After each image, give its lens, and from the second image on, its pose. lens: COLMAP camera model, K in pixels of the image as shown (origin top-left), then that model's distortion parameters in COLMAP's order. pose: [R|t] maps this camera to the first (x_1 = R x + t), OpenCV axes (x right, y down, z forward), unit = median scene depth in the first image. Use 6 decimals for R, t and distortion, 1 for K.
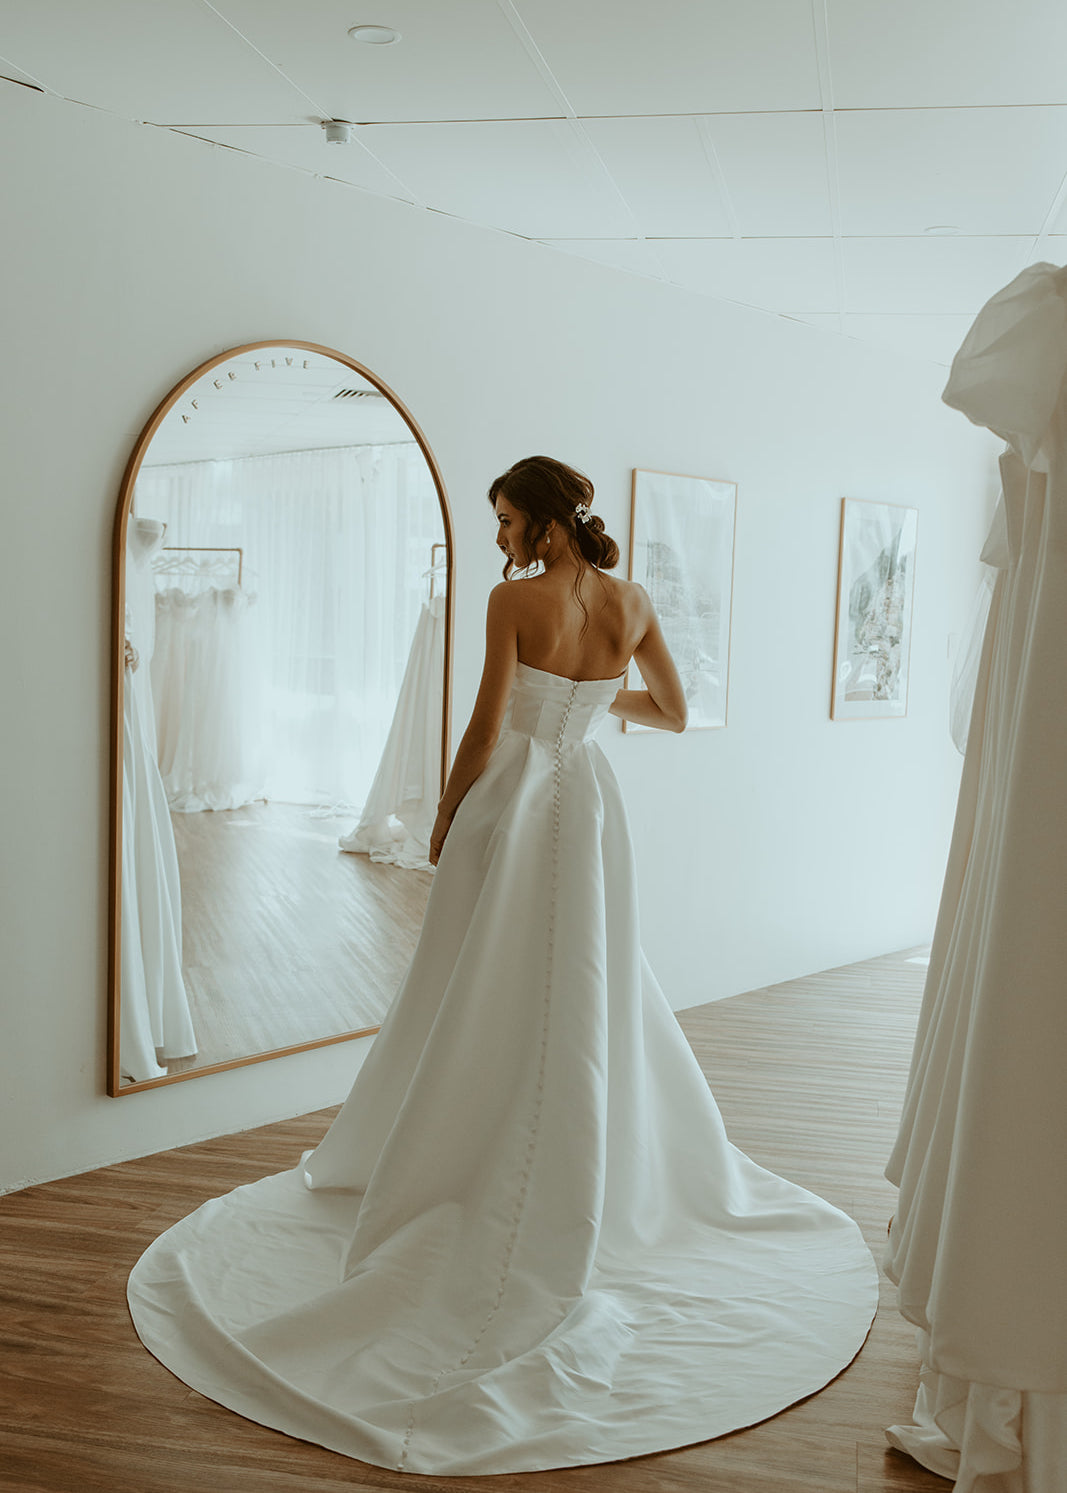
lens RADIAL K [[1158.7, 0, 506.7], [0, 1158.7, 715.8], [0, 0, 1]] dist [0.002852, 0.002404]
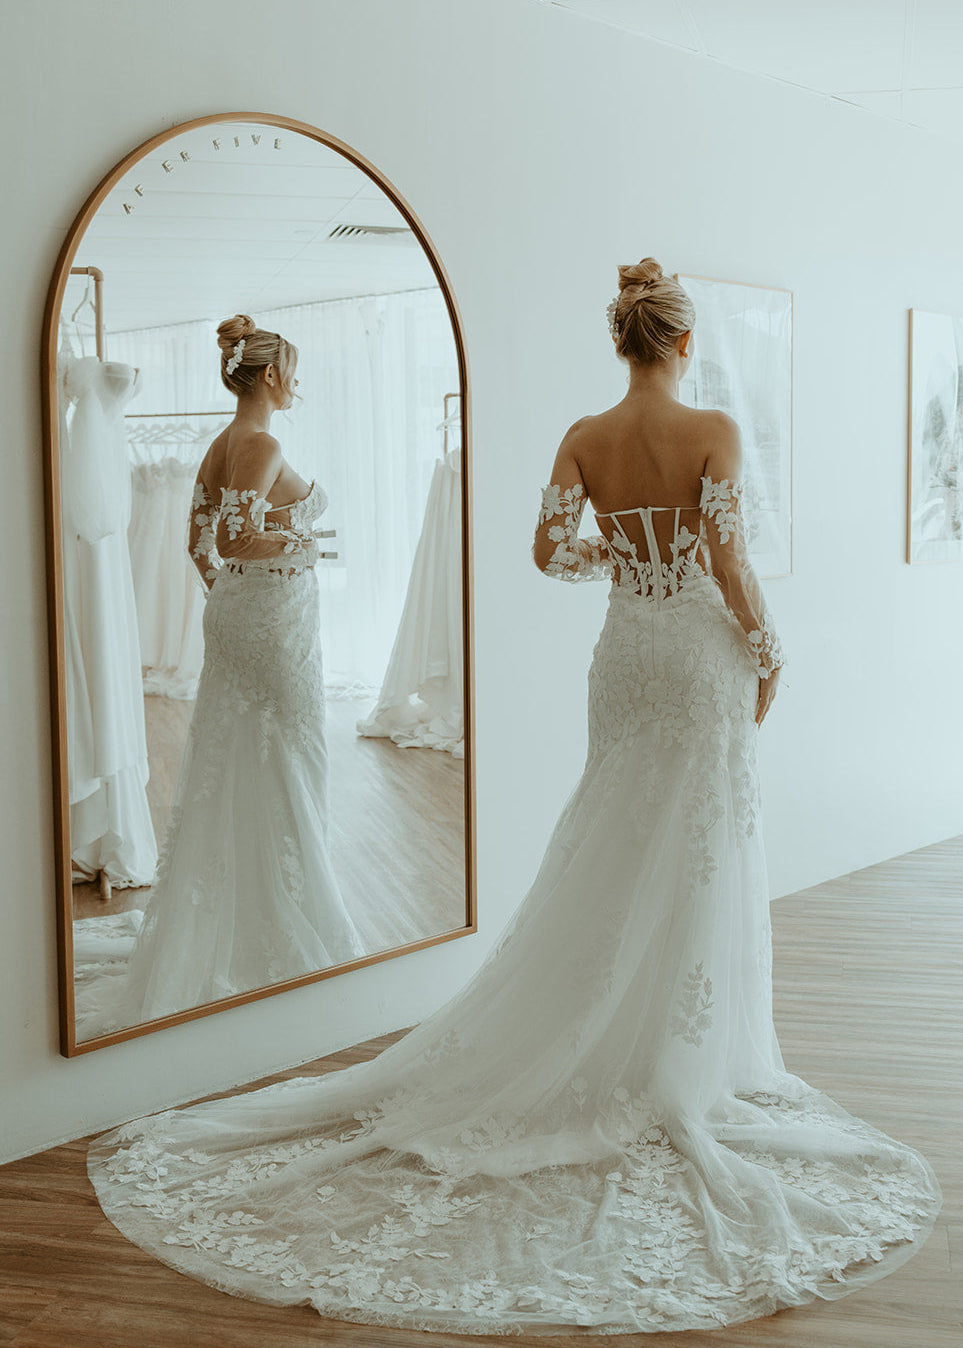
lens RADIAL K [[1057.1, 0, 481.6], [0, 1057.1, 580.3], [0, 0, 1]] dist [-0.086893, 0.060127]
pose [[0.998275, -0.042225, -0.040804, -0.008722], [0.041347, 0.998900, -0.022139, 0.019777], [0.041694, 0.020414, 0.998922, 0.201618]]
